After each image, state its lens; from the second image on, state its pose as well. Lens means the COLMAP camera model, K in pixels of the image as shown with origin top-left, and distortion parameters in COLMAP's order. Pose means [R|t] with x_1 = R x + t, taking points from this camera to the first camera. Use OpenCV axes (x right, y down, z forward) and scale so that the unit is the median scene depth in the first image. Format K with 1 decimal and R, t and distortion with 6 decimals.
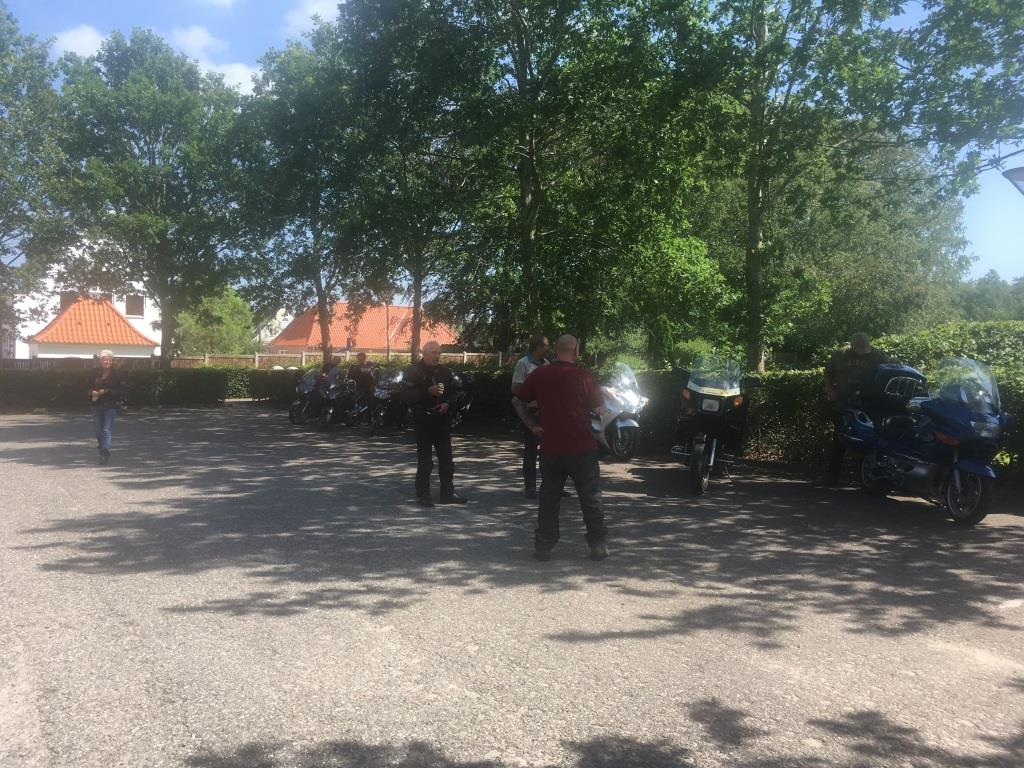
lens RADIAL K [[866.1, 0, 513.0], [0, 866.1, 382.8], [0, 0, 1]] dist [0.042445, -0.071866]
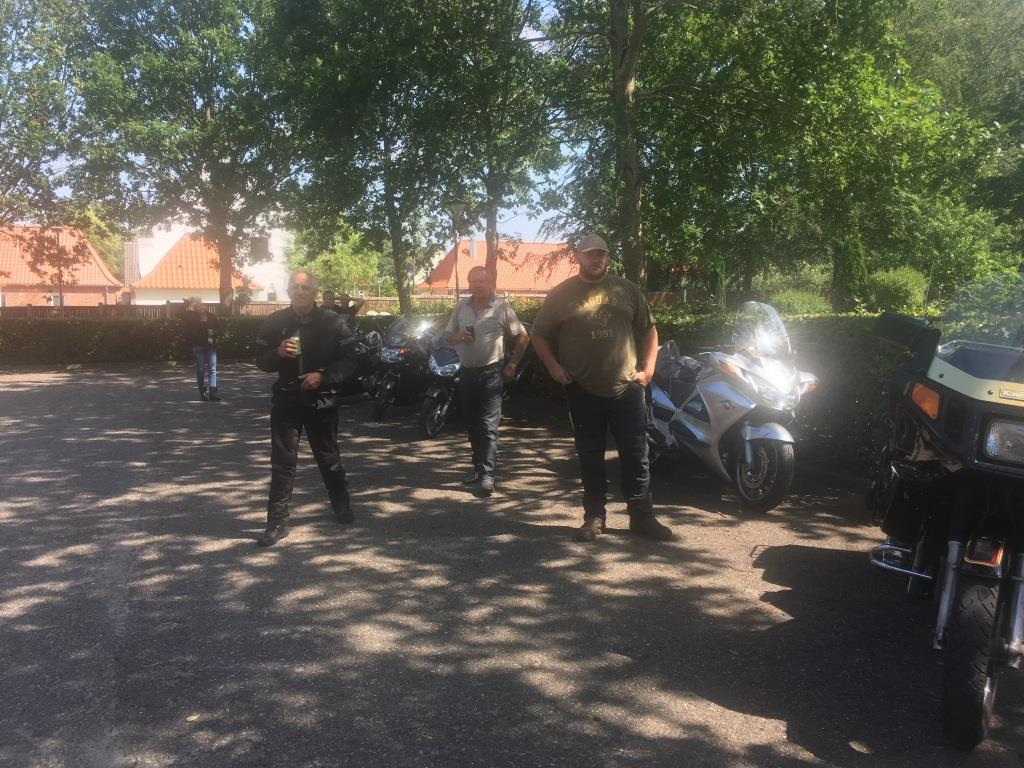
lens RADIAL K [[866.1, 0, 510.0], [0, 866.1, 384.4], [0, 0, 1]] dist [0.042445, -0.071866]
pose [[0.979929, 0.007388, -0.199211, 0.087339], [0.006145, 0.997719, 0.067229, -0.011114], [0.199253, -0.067104, 0.977648, 0.501342]]
